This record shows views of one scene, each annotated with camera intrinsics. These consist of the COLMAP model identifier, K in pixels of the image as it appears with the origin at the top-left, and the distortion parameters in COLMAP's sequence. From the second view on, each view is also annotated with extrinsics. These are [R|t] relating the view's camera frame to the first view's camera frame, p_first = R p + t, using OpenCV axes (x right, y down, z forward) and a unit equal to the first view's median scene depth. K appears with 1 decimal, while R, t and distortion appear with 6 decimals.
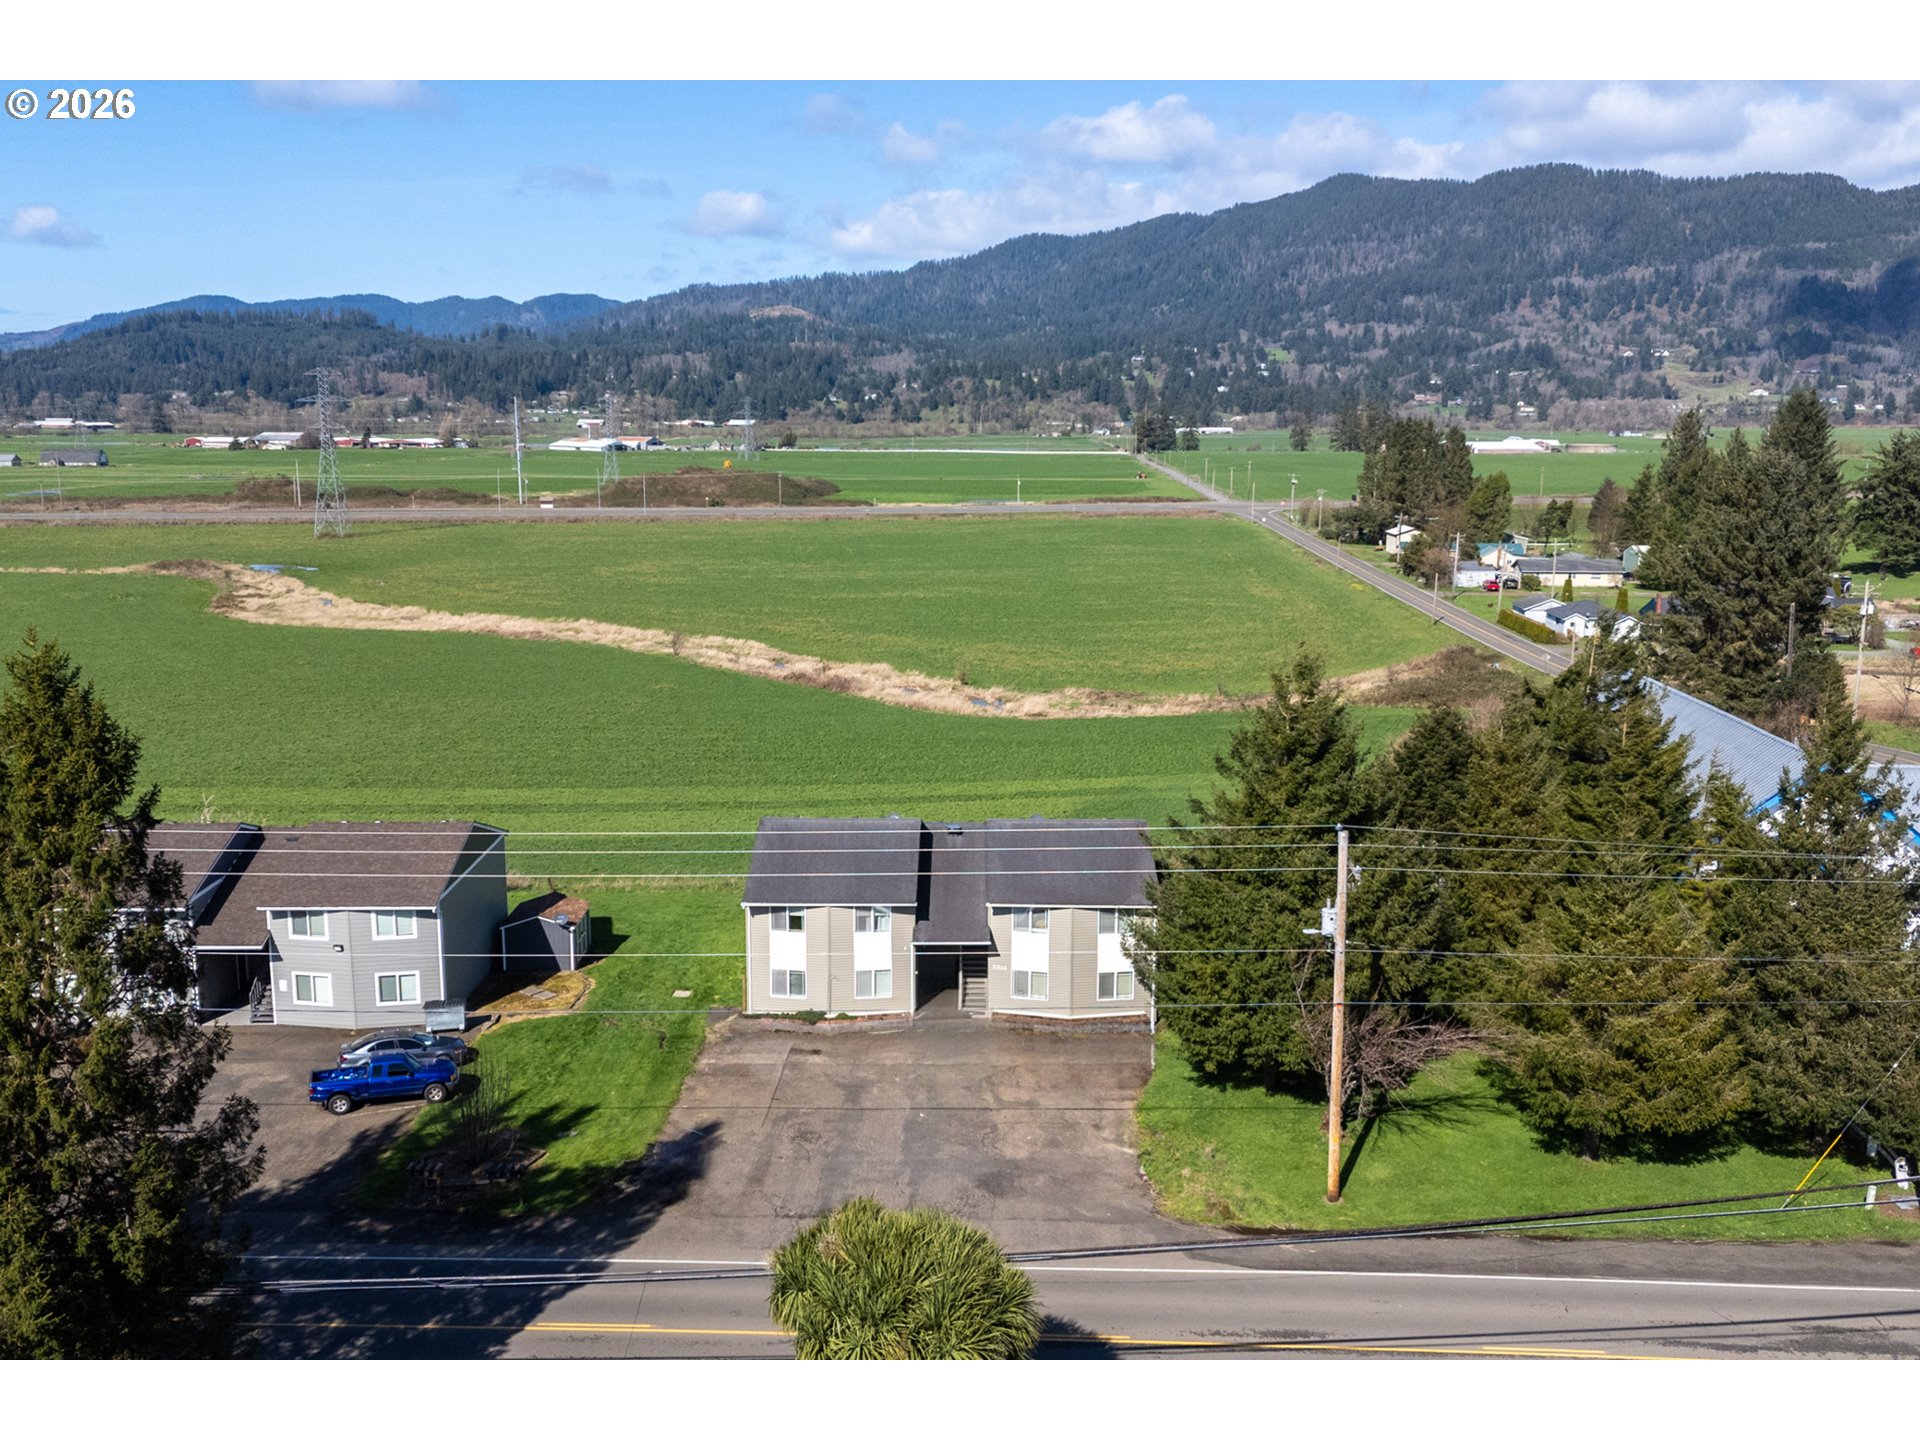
lens RADIAL K [[1674.4, 0, 967.6], [0, 1674.4, 710.7], [0, 0, 1]] dist [0.057392, -0.021555]
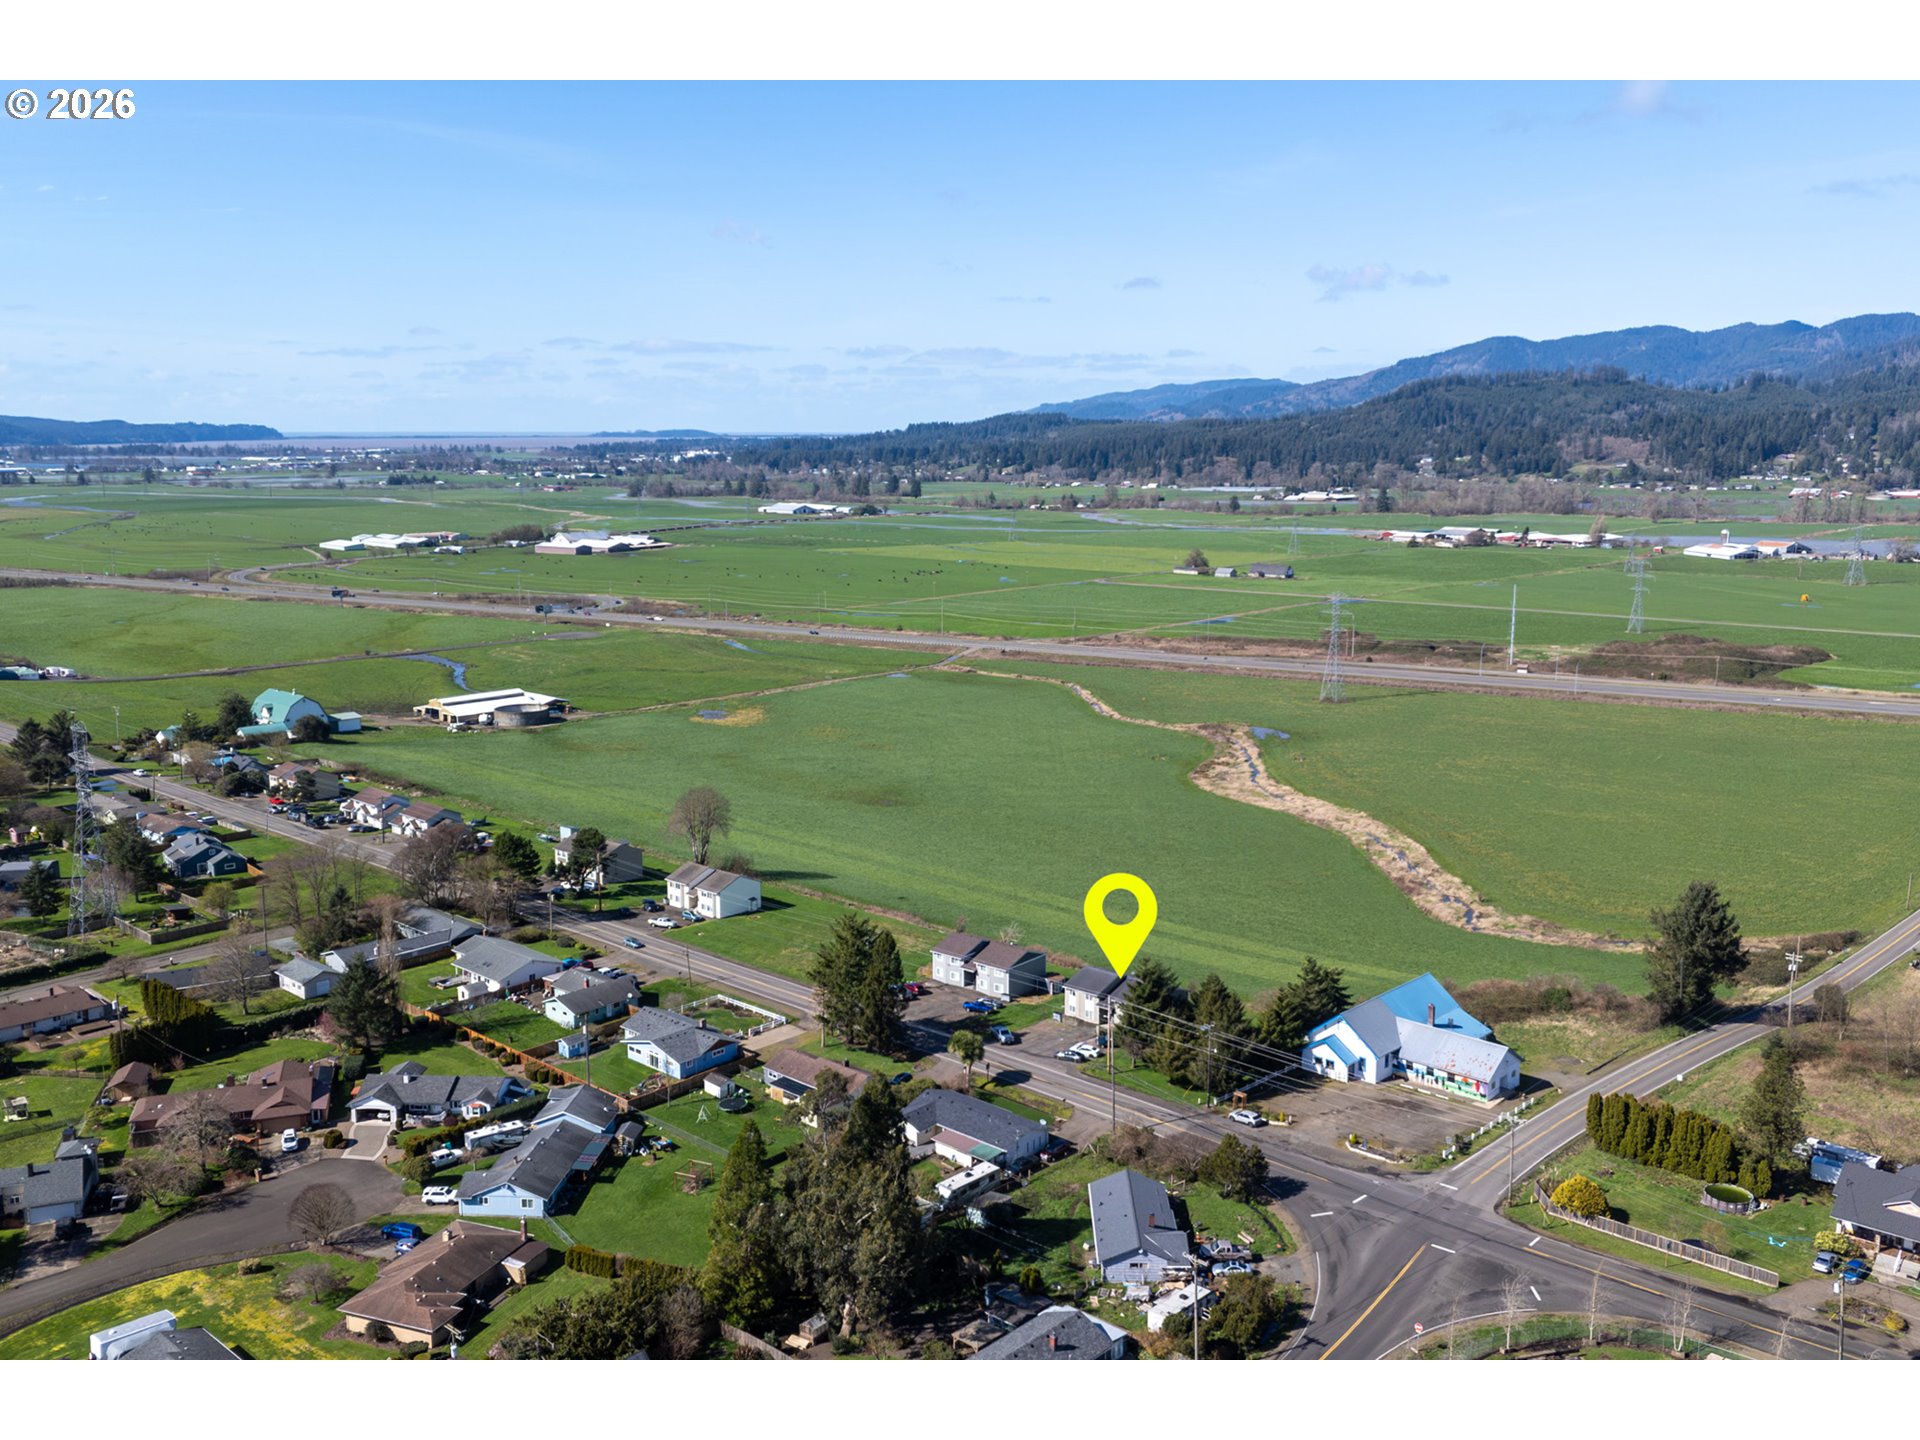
lens RADIAL K [[1674.4, 0, 967.6], [0, 1674.4, 710.7], [0, 0, 1]] dist [0.057392, -0.021555]
pose [[0.753808, 0.109105, -0.647973, 0.442044], [-0.117143, 0.992635, 0.030863, -0.126811], [0.646568, 0.052641, 0.761038, -0.445616]]
